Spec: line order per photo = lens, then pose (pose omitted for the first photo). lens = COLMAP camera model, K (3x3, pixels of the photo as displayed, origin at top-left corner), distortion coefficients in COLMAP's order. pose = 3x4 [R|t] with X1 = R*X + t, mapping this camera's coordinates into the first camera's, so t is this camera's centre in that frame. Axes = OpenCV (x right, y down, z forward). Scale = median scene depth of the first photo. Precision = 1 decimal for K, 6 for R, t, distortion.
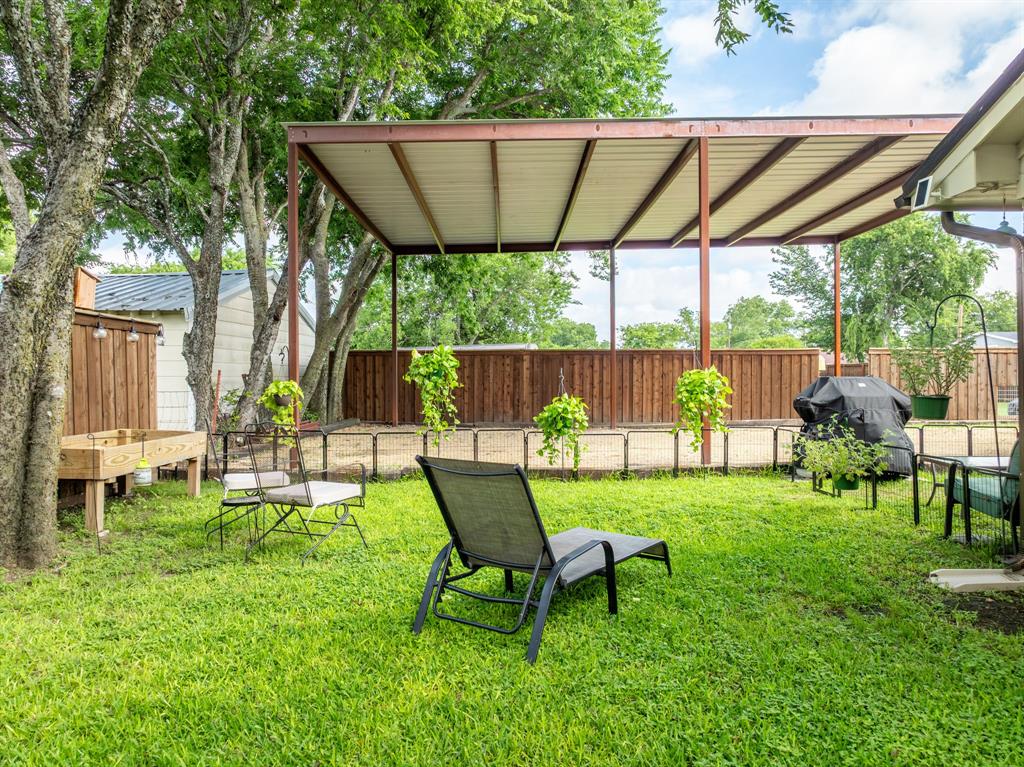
lens RADIAL K [[725.8, 0, 512.0], [0, 725.8, 383.5], [0, 0, 1]] dist [-0.014082, -0.000494]
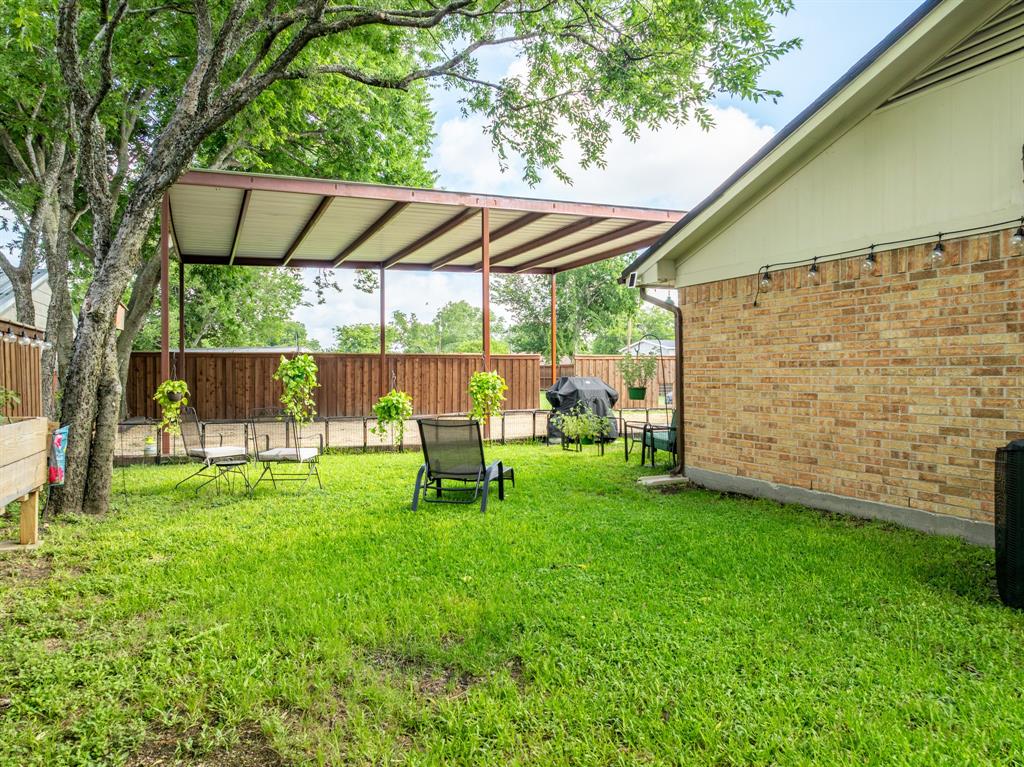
lens RADIAL K [[732.9, 0, 512.0], [0, 732.9, 383.5], [0, 0, 1]] dist [0.005369, 0.000187]
pose [[0.920443, -0.004835, 0.390847, -0.259119], [0.004515, 0.999988, 0.001736, 0.001112], [-0.390851, 0.000167, 0.920454, -0.352071]]
